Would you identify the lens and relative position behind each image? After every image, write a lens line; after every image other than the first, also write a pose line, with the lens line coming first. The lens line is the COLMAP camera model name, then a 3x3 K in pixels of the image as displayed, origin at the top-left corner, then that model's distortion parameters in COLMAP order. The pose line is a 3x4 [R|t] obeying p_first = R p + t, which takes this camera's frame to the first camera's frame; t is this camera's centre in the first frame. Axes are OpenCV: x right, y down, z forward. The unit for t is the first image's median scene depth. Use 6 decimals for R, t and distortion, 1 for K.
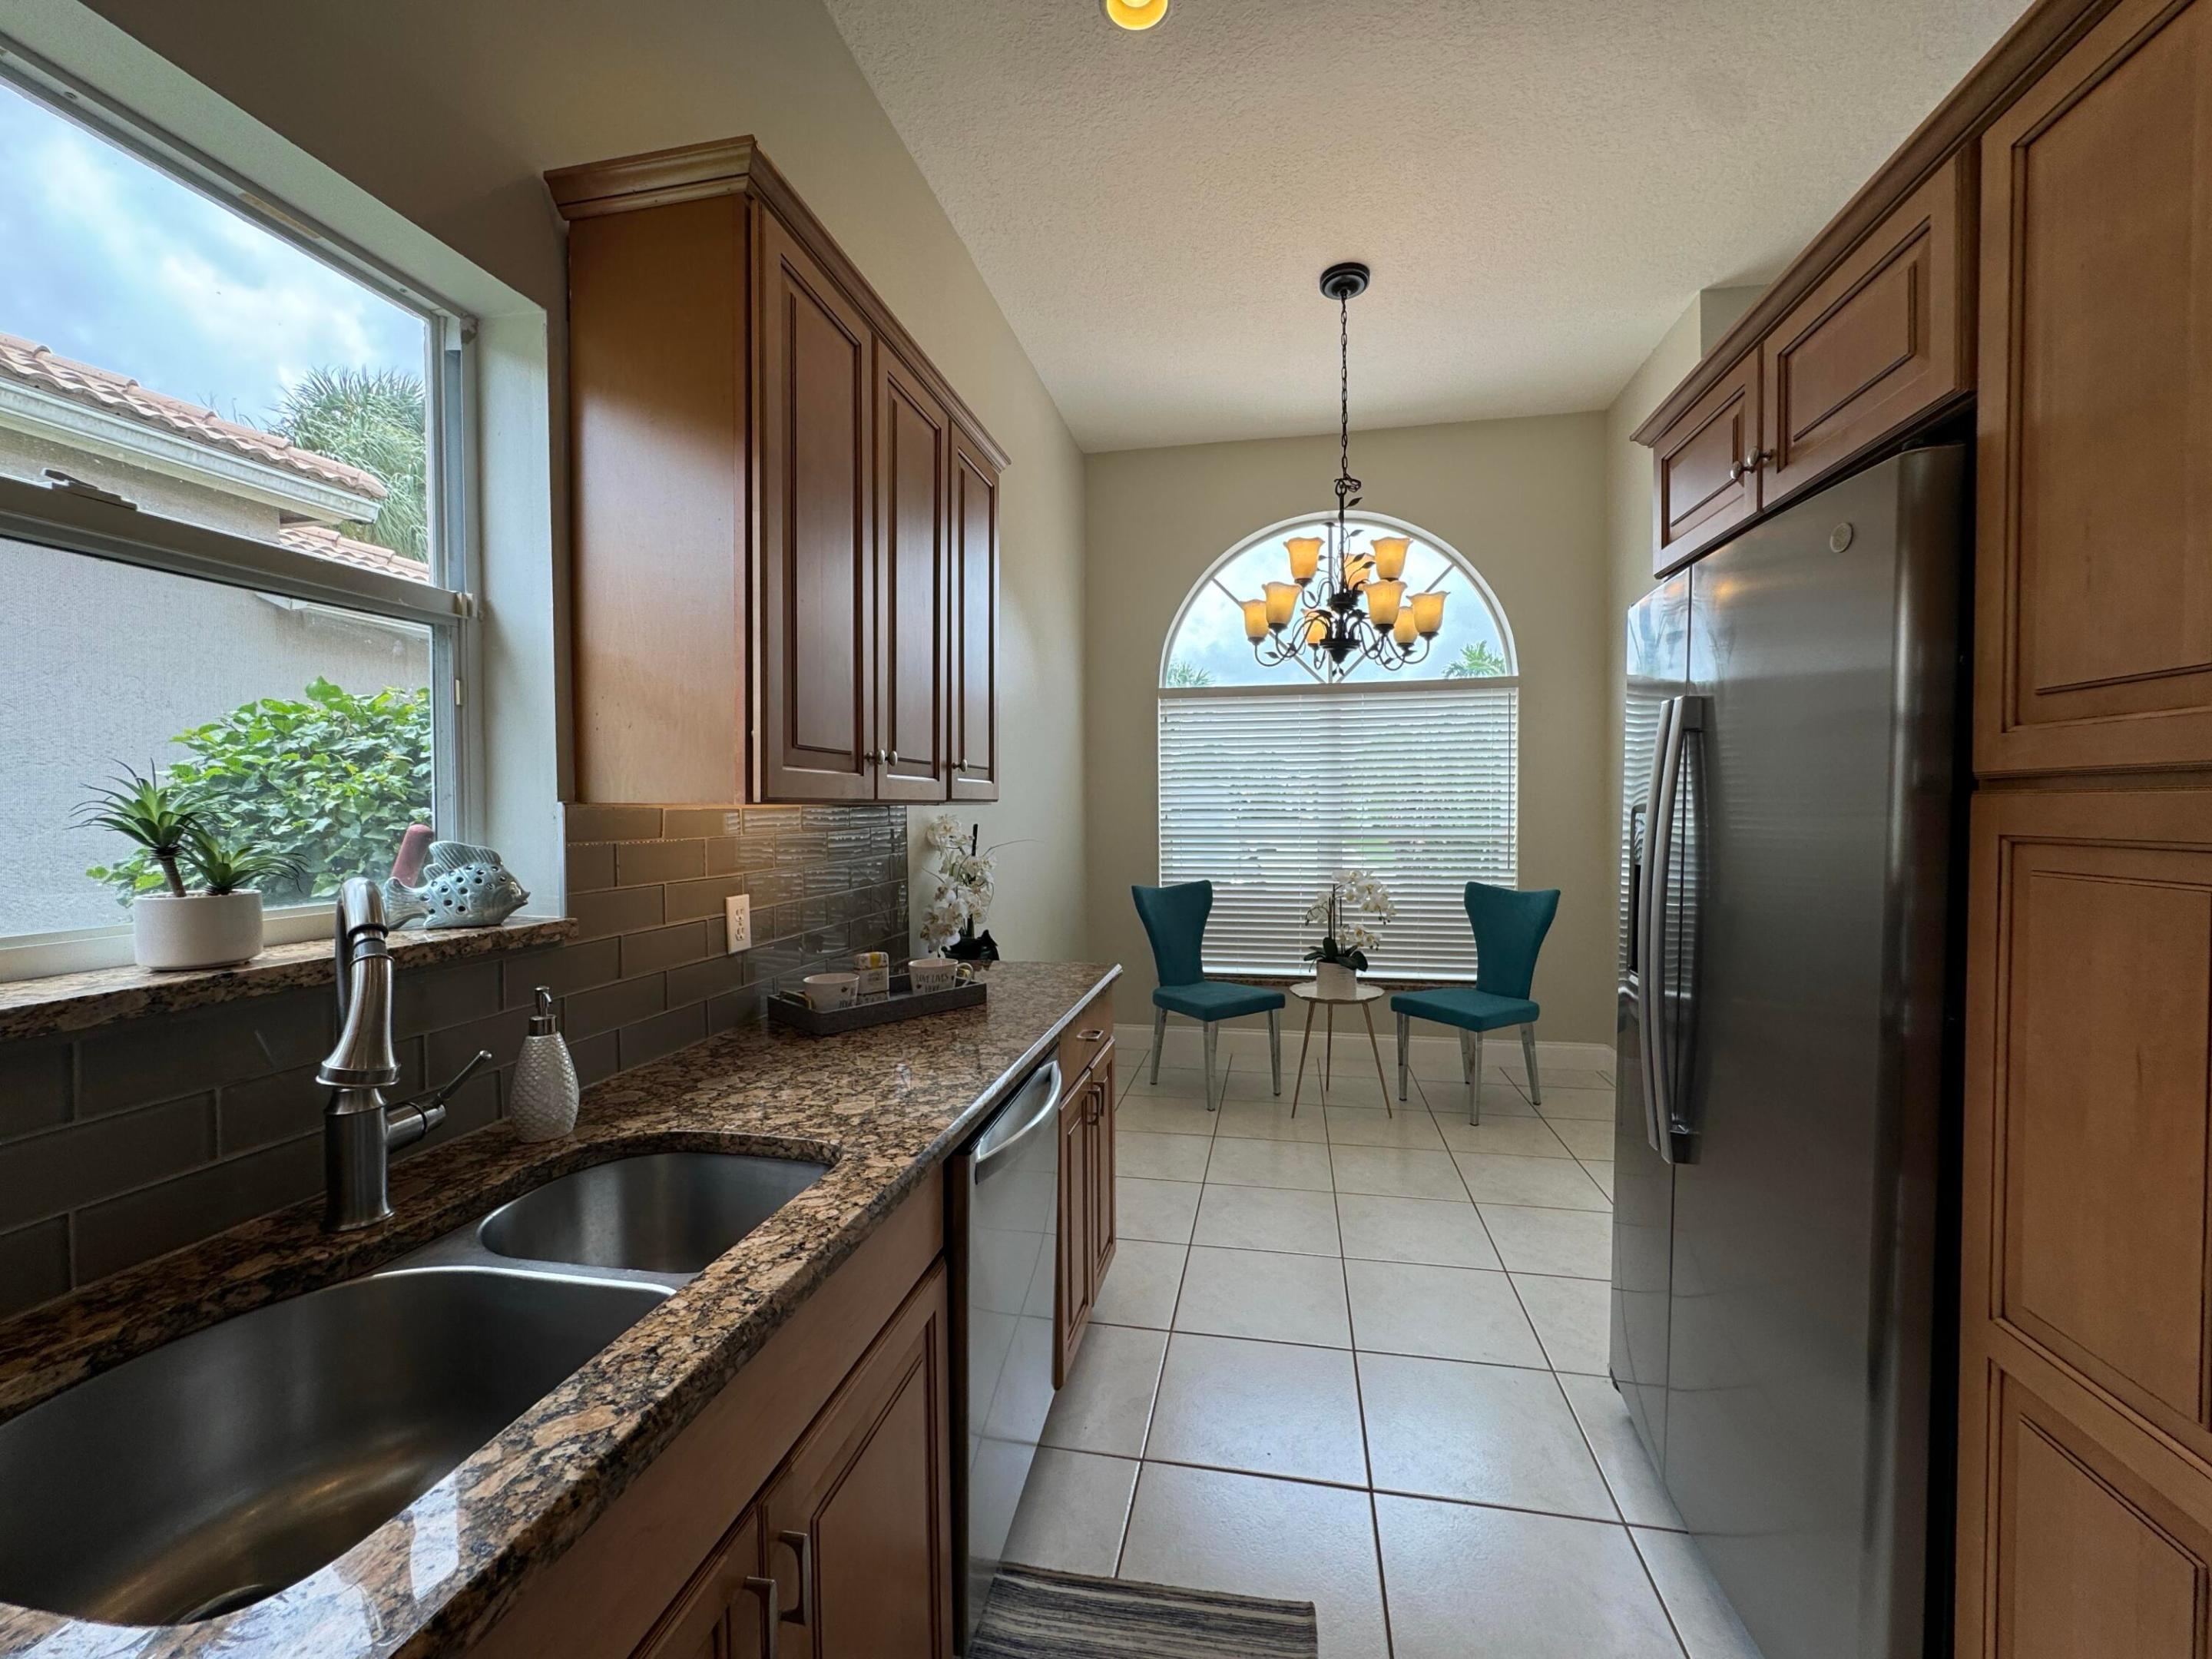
lens RADIAL K [[881.7, 0, 1112.0], [0, 881.7, 828.9], [0, 0, 1]] dist [-0.002081, -0.000160]
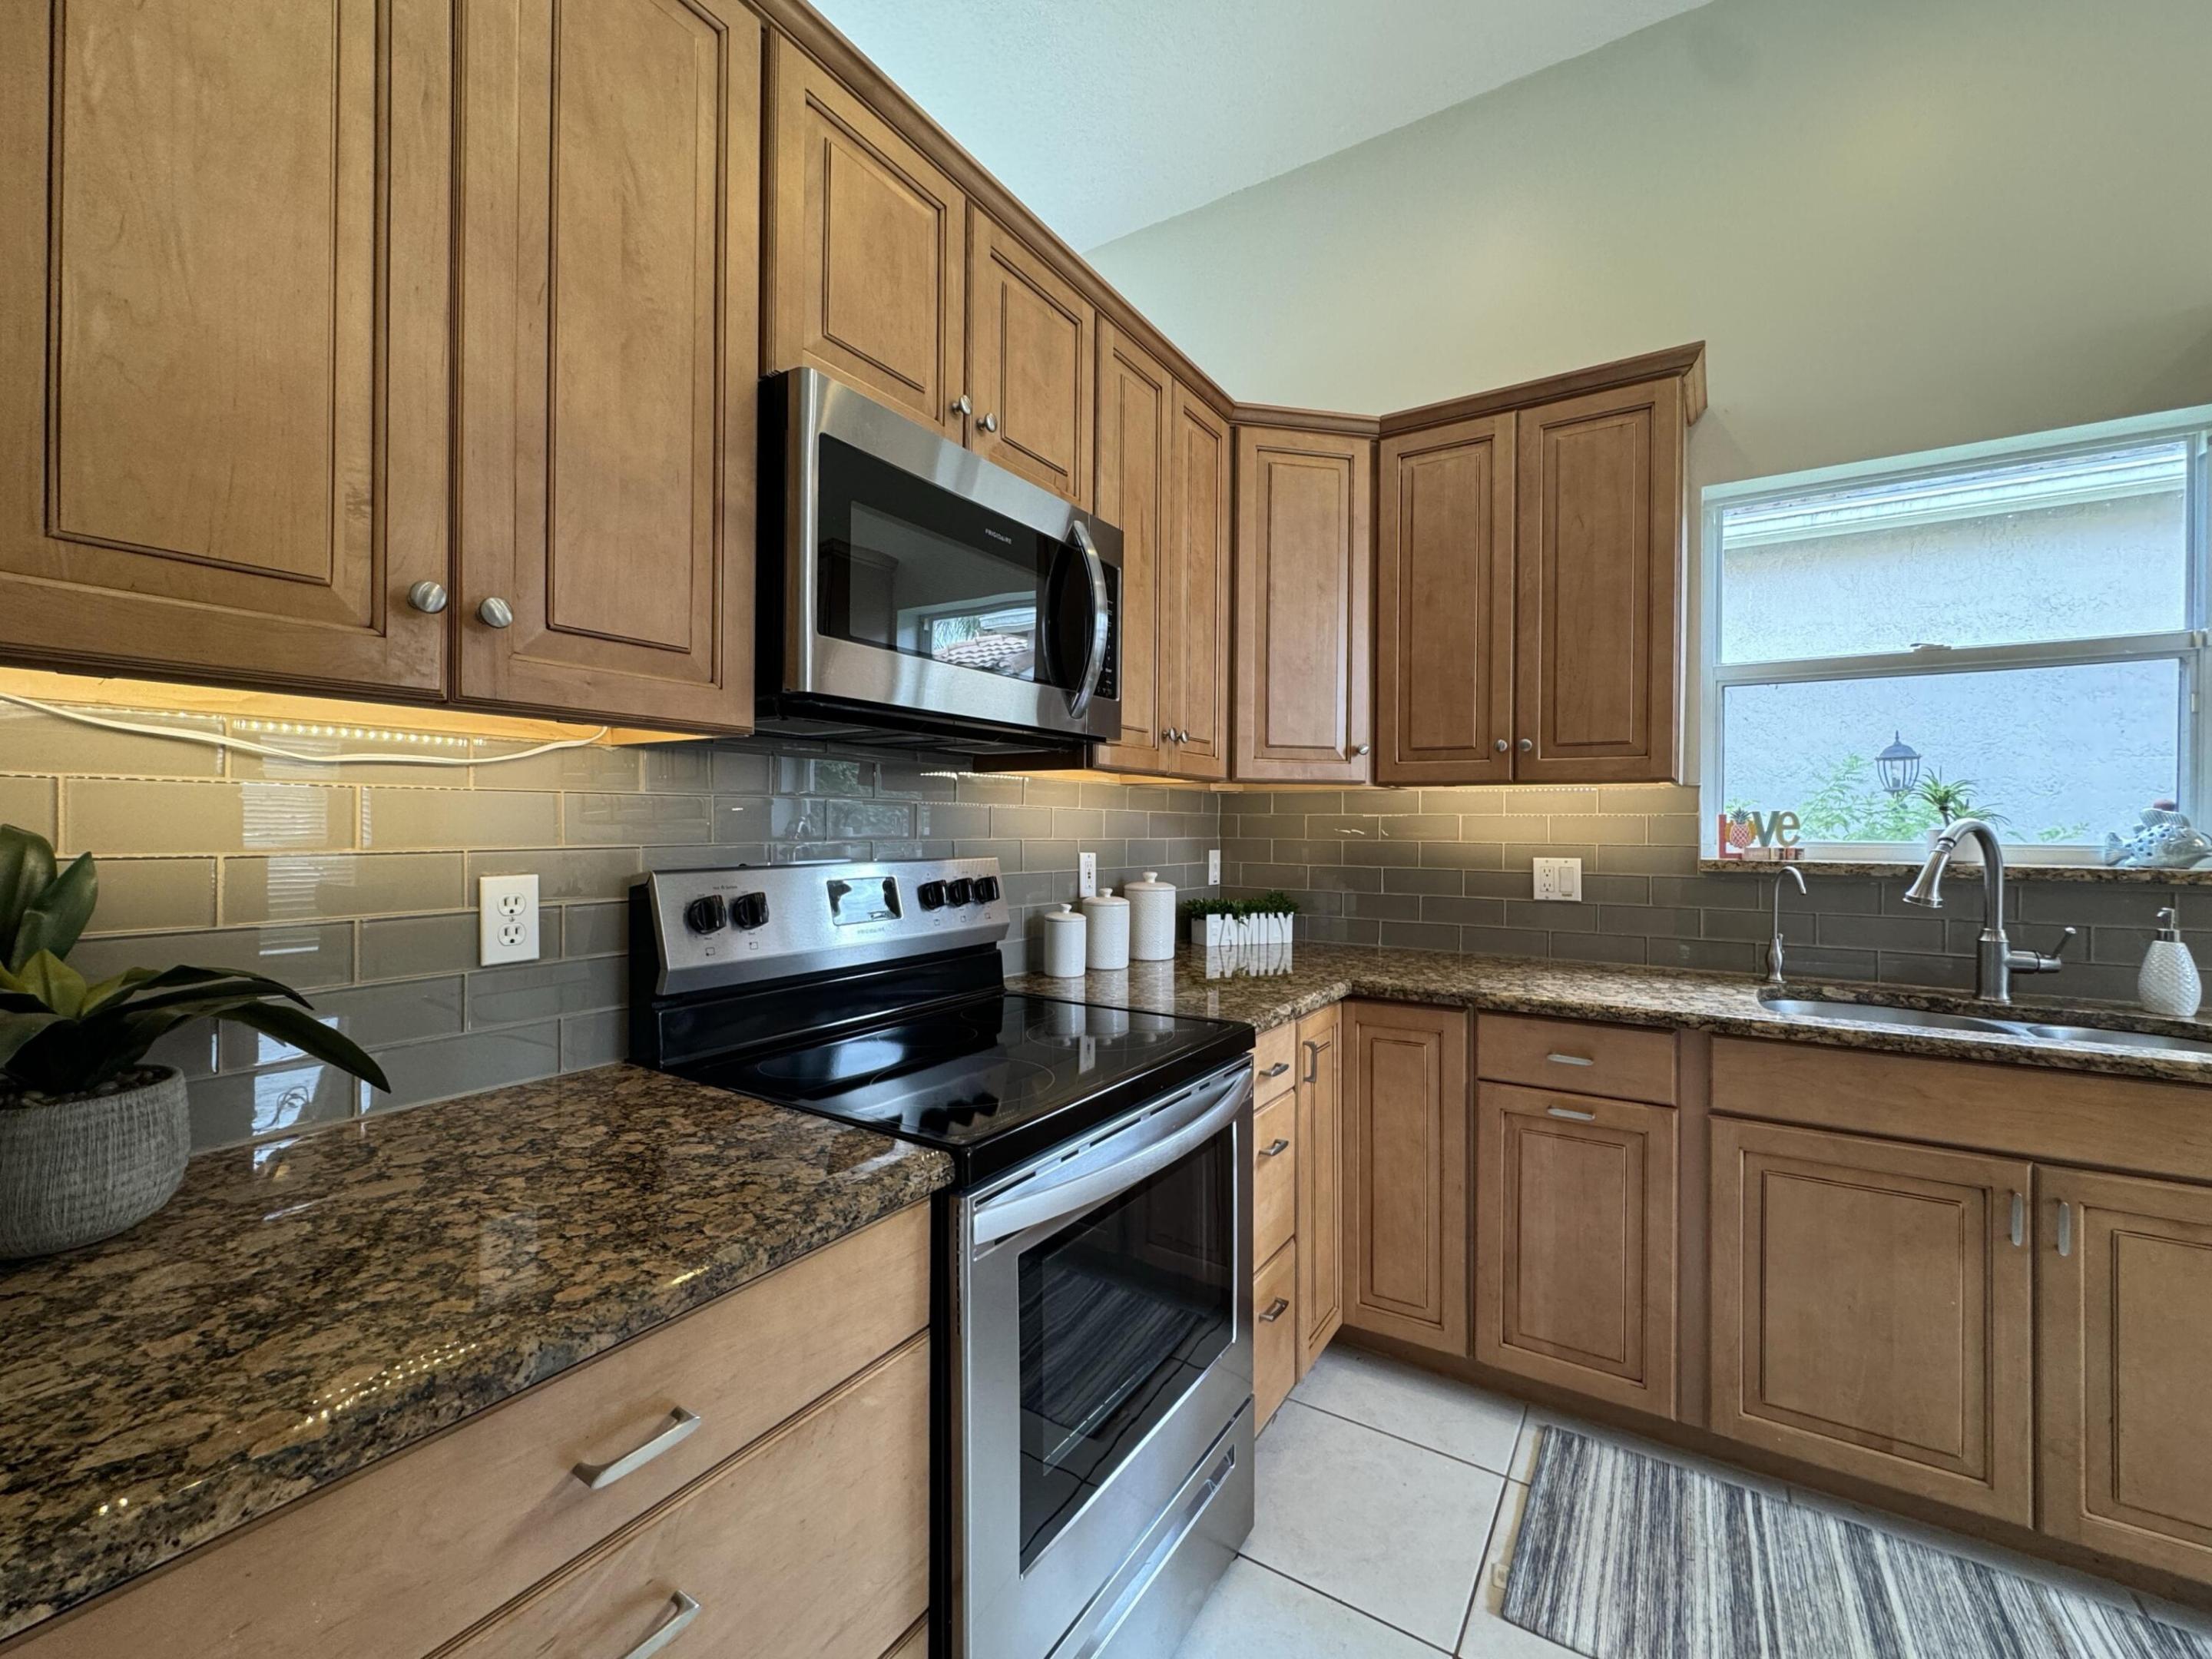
lens RADIAL K [[899.8, 0, 1112.4], [0, 899.8, 826.5], [0, 0, 1]] dist [-0.003285, 0.000376]
pose [[-0.367066, 0.006652, -0.930171, 0.745150], [-0.026379, 0.999498, 0.017558, 0.037117], [0.929821, 0.030982, -0.366706, -0.035368]]
